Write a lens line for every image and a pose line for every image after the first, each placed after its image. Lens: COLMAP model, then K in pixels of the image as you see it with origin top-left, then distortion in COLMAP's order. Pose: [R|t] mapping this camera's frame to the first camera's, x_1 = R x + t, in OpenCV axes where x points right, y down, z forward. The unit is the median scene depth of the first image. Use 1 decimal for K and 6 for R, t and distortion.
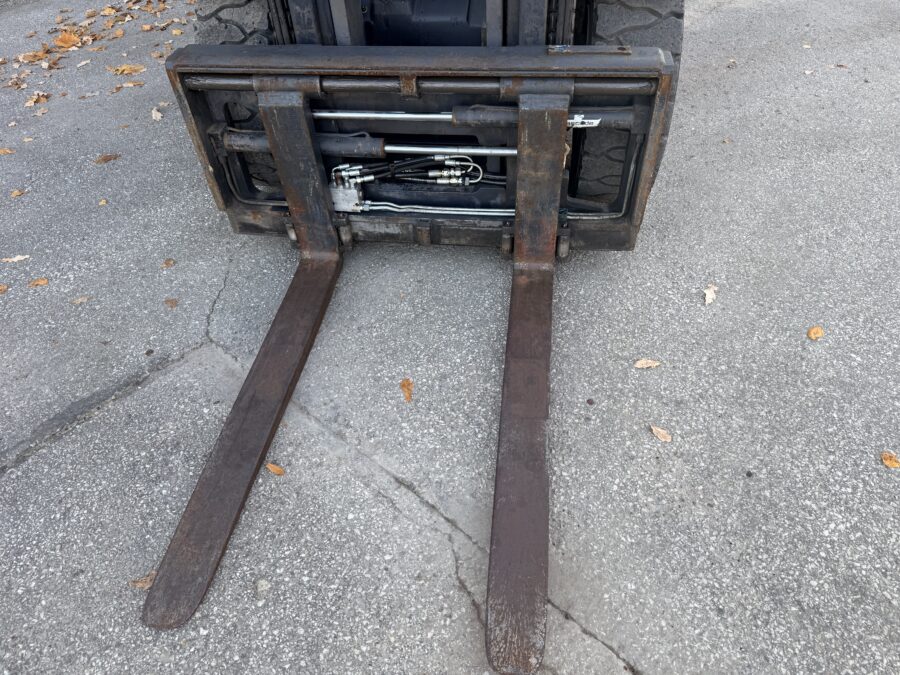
lens RADIAL K [[629.8, 0, 450.0], [0, 629.8, 337.5], [0, 0, 1]] dist [0.078484, -0.097584]
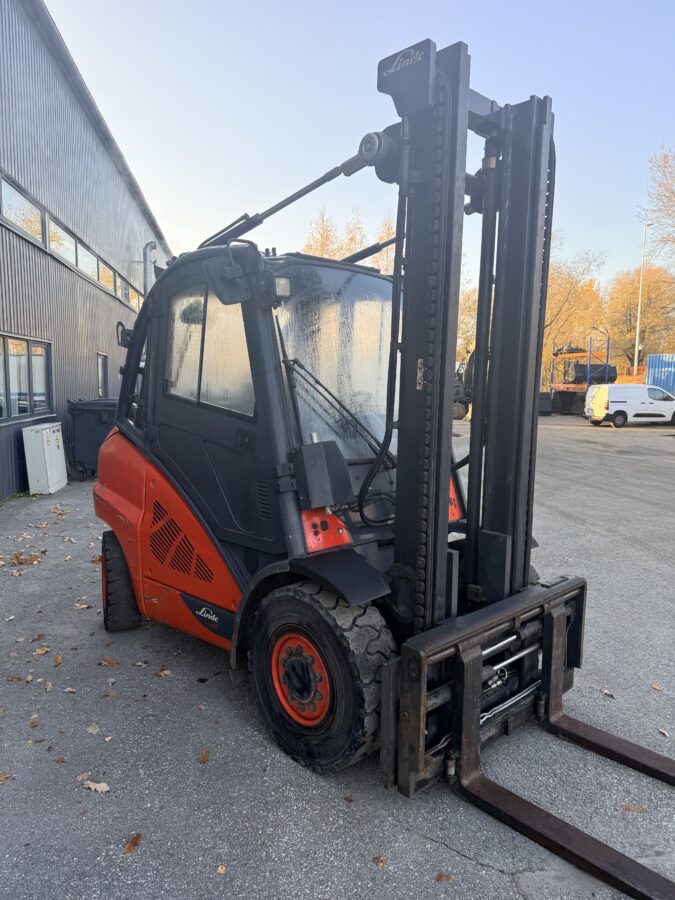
lens RADIAL K [[629.8, 0, 334.6], [0, 629.8, 461.0], [0, 0, 1]] dist [0.078484, -0.097584]
pose [[0.632110, -0.047919, 0.773396, -1.439273], [0.526298, 0.759098, -0.383119, -0.287752], [-0.568725, 0.649210, 0.505053, 0.138127]]
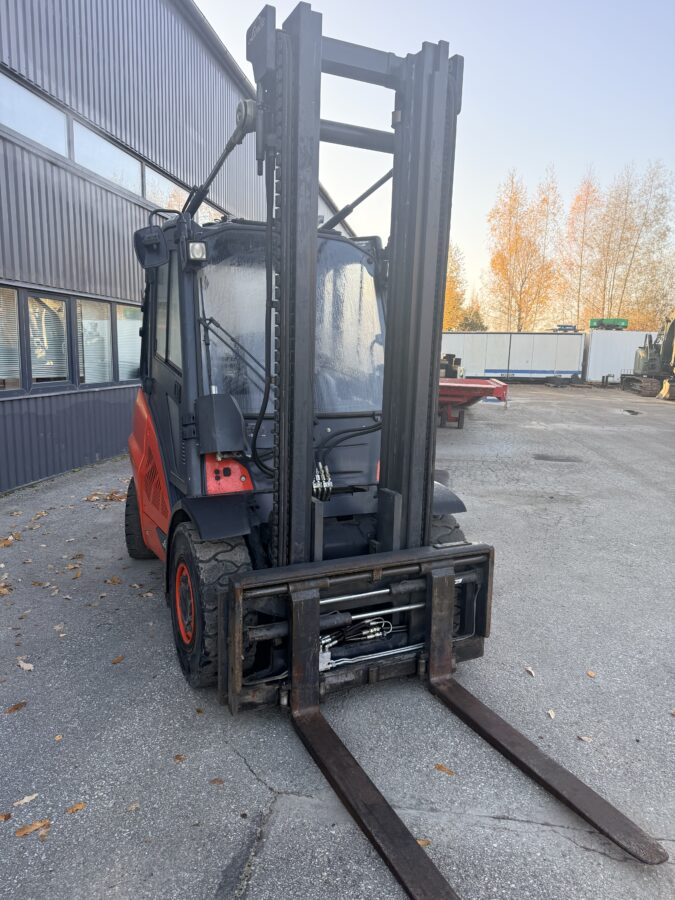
lens RADIAL K [[629.8, 0, 334.6], [0, 629.8, 461.0], [0, 0, 1]] dist [0.078484, -0.097584]
pose [[0.839312, -0.034319, 0.542565, -0.942499], [0.347622, 0.801200, -0.487070, 0.130505], [-0.417988, 0.597412, 0.684387, -0.262721]]
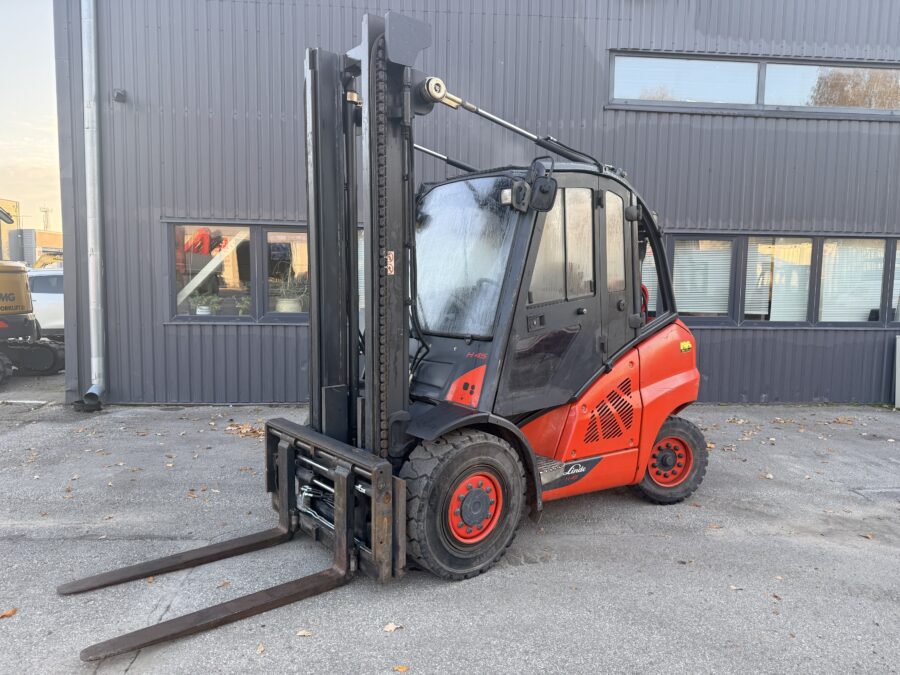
lens RADIAL K [[629.8, 0, 450.0], [0, 629.8, 337.5], [0, 0, 1]] dist [0.078484, -0.097584]
pose [[0.721526, 0.114771, -0.682809, 1.504489], [-0.524439, 0.734468, -0.430721, 0.007199], [0.452067, 0.668868, 0.590128, -0.285590]]
